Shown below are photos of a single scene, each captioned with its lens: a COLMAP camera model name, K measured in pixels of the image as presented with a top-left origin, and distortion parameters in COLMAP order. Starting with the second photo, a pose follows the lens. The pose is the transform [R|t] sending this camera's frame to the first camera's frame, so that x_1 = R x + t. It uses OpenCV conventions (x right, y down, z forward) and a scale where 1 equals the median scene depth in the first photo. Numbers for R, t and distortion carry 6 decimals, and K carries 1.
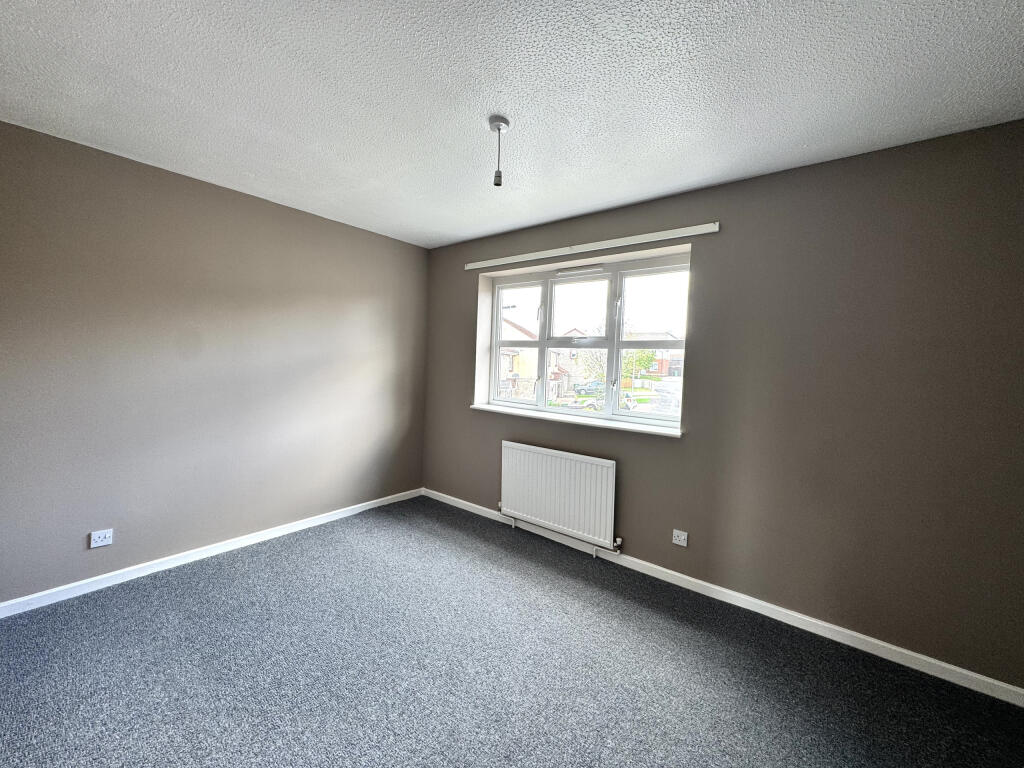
lens RADIAL K [[410.0, 0, 511.8], [0, 410.0, 381.7], [0, 0, 1]] dist [-0.001727, -0.000377]
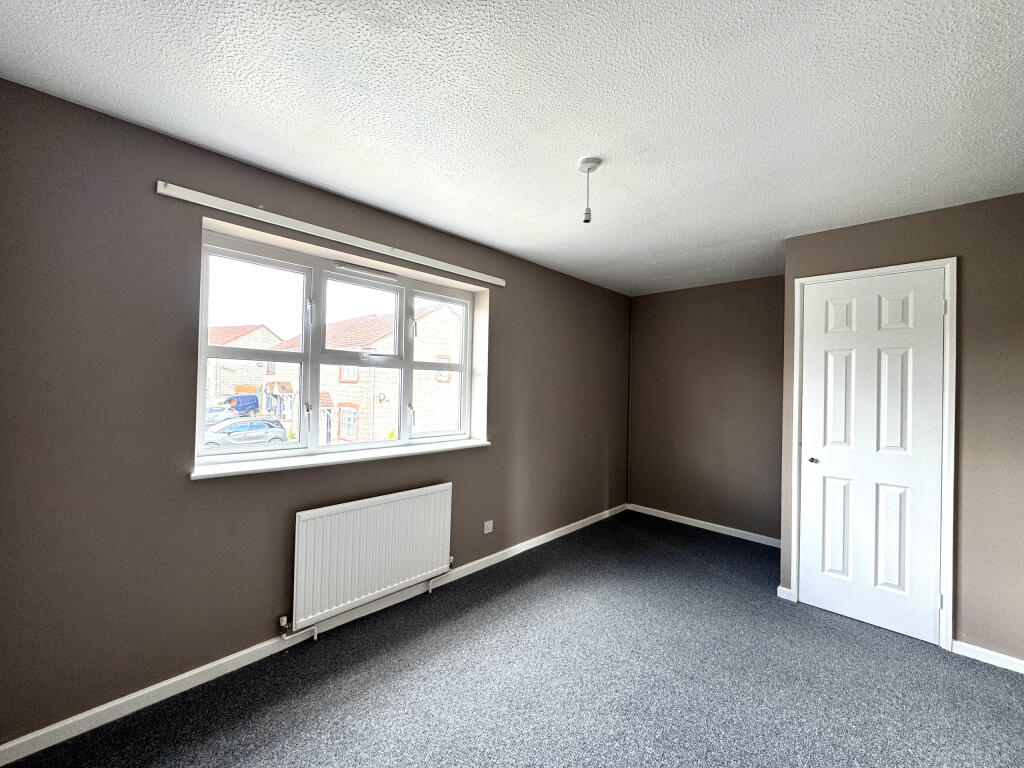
lens RADIAL K [[412.1, 0, 515.5], [0, 412.1, 378.6], [0, 0, 1]] dist [0.001419, -0.000034]
pose [[0.087186, -0.024374, 0.995894, -0.703530], [0.019419, 0.999552, 0.022763, -0.079060], [-0.996003, 0.017355, 0.087620, 0.703408]]
